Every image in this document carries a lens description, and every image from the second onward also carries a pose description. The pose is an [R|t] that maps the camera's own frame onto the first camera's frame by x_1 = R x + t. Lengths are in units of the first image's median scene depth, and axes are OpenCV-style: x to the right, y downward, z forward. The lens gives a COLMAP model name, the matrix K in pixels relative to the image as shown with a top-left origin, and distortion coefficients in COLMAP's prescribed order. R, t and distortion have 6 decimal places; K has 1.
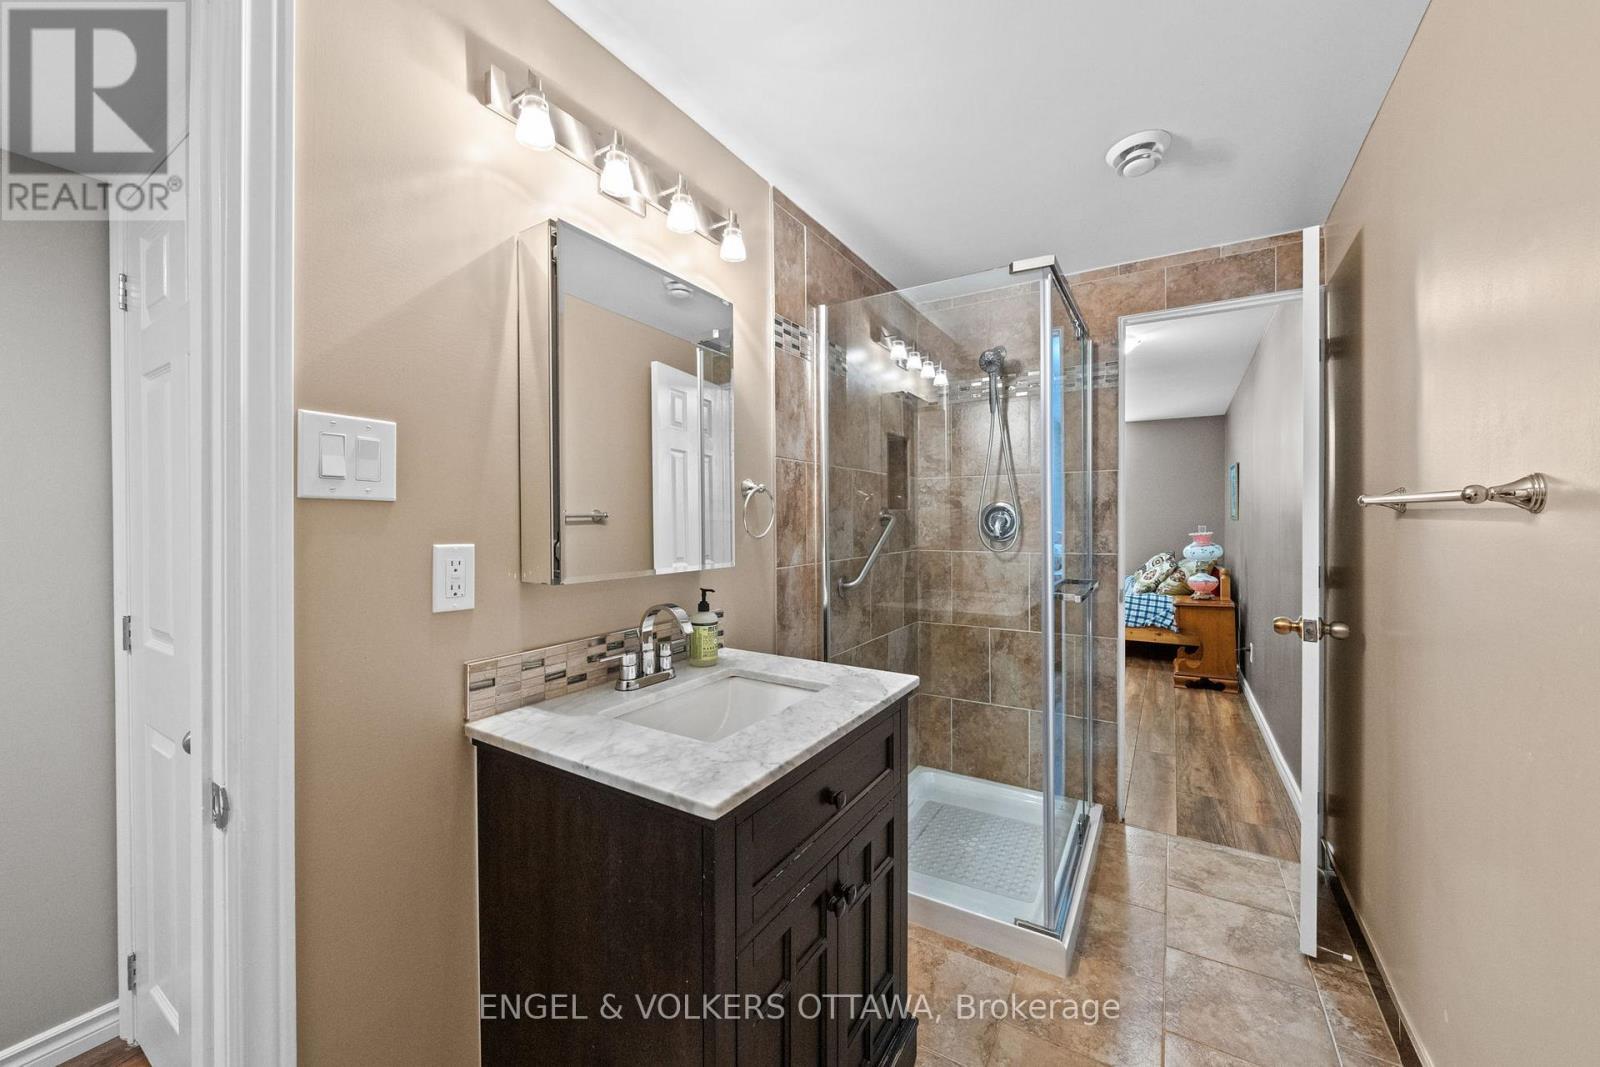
lens RADIAL K [[621.6, 0, 797.5], [0, 621.6, 523.4], [0, 0, 1]] dist [-0.001028, -0.000108]
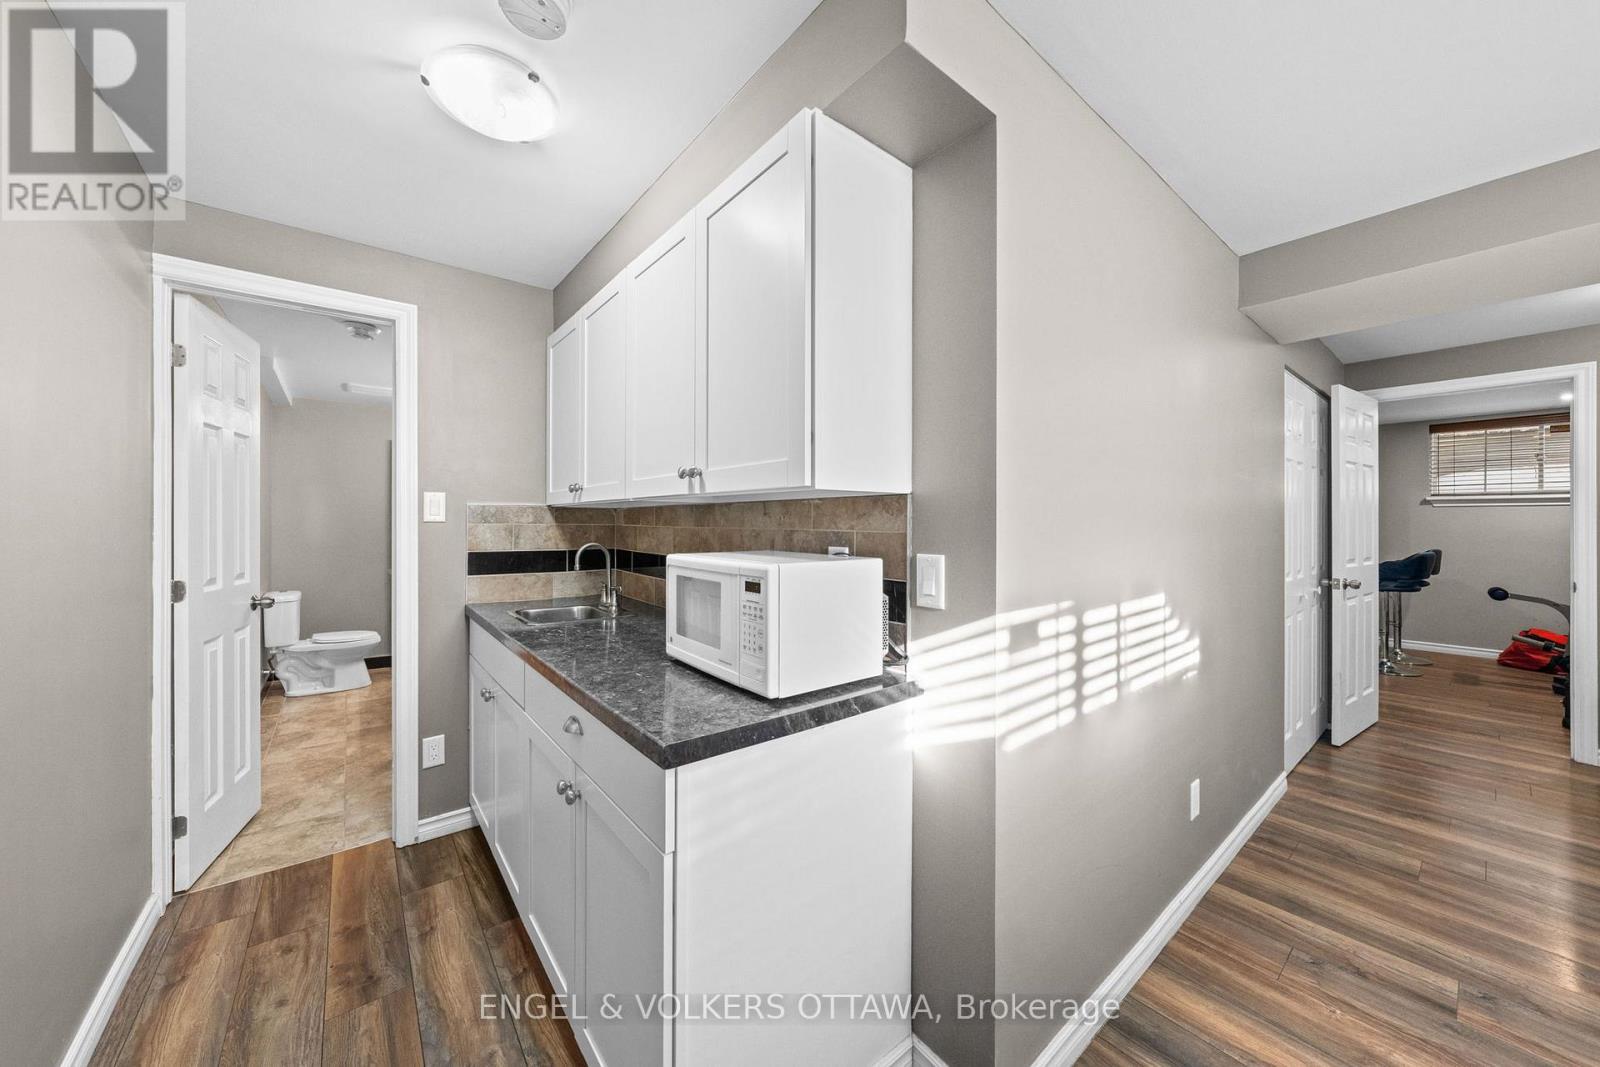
lens RADIAL K [[559.3, 0, 799.9], [0, 559.3, 524.8], [0, 0, 1]] dist [0.000647, 0.000077]
pose [[-0.342818, 0.003912, -0.939394, 1.132454], [-0.005924, 0.999962, 0.006326, -0.028893], [0.939383, 0.007734, -0.342782, 1.901206]]
